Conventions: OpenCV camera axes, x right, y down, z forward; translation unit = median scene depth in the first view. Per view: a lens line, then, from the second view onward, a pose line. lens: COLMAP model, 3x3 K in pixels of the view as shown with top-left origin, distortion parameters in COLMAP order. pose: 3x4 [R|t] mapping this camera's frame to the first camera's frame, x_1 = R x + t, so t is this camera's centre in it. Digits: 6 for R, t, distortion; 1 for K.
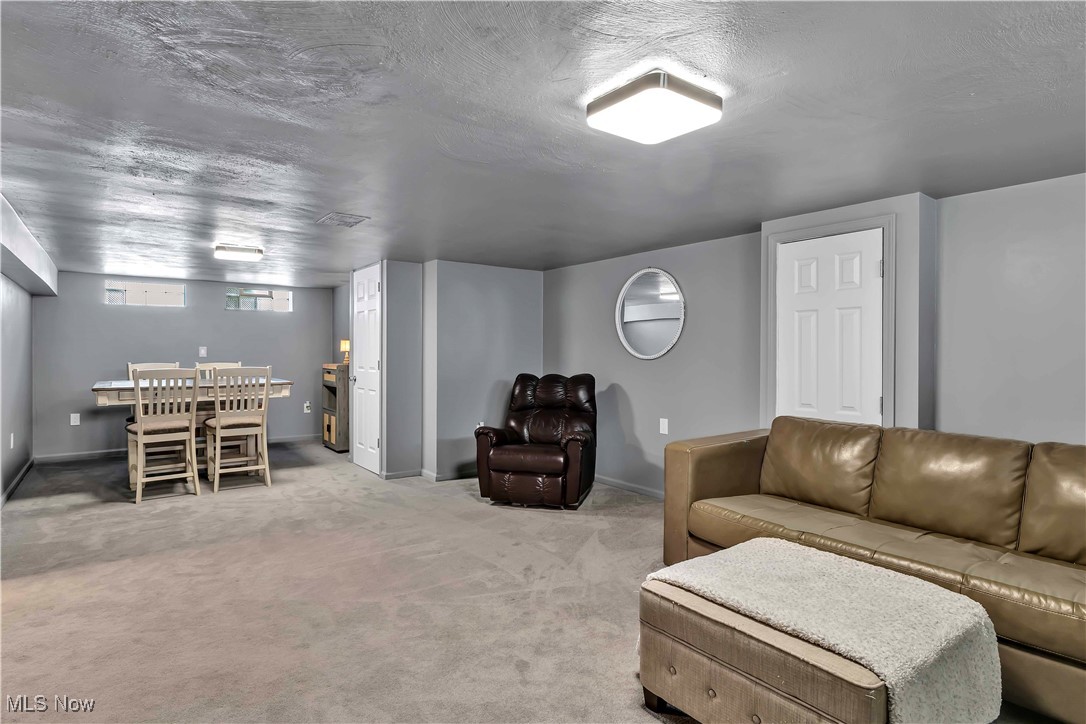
lens RADIAL K [[565.5, 0, 543.0], [0, 565.5, 362.0], [0, 0, 1]] dist [-0.058933, 0.000047]
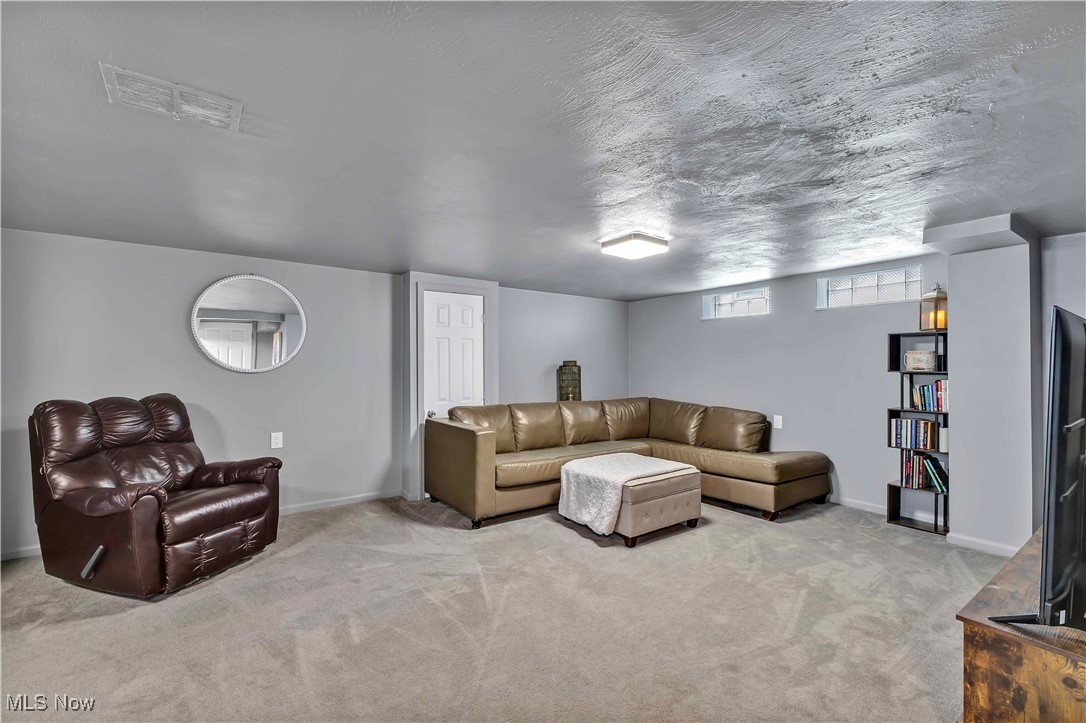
lens RADIAL K [[477.2, 0, 543.3], [0, 477.2, 351.1], [0, 0, 1]] dist [0.003883, 0.000223]
pose [[0.007191, 0.026735, 0.999617, -0.816998], [0.013484, 0.999549, -0.026830, -0.016852], [-0.999883, 0.013672, 0.006828, 0.694133]]
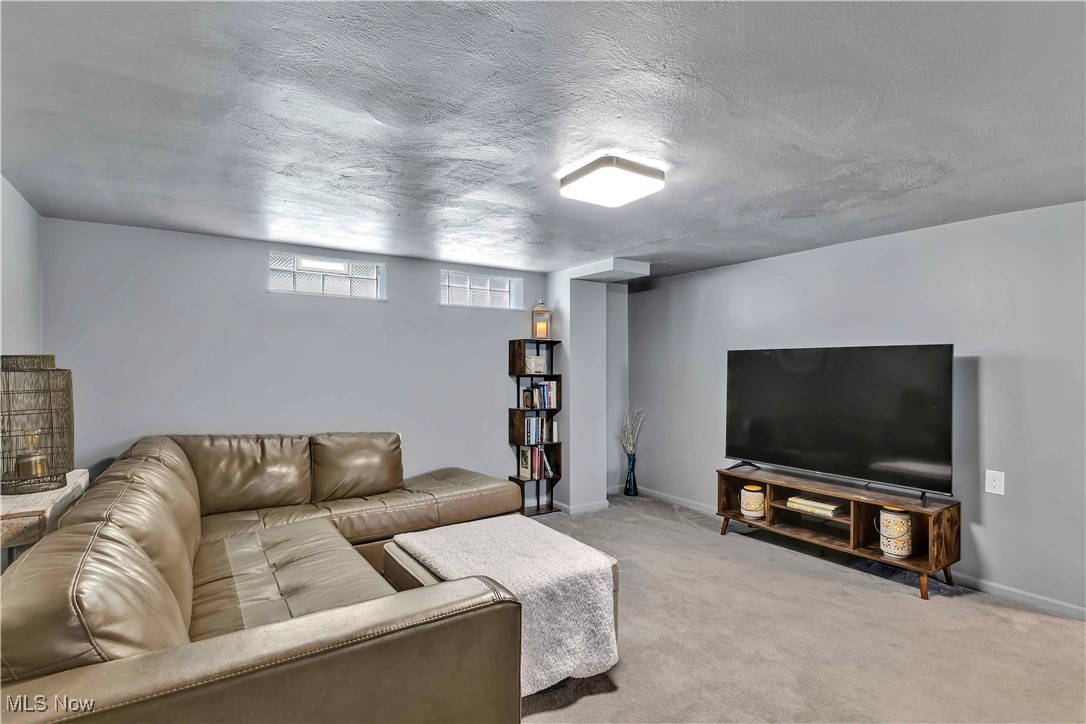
lens RADIAL K [[524.5, 0, 543.0], [0, 524.5, 362.0], [0, 0, 1]] dist [0.002539, 0.000235]
pose [[-0.999307, -0.008563, 0.036235, 0.160496], [-0.008482, 0.999961, 0.002369, -0.024205], [-0.036254, 0.002060, -0.999340, 1.167114]]
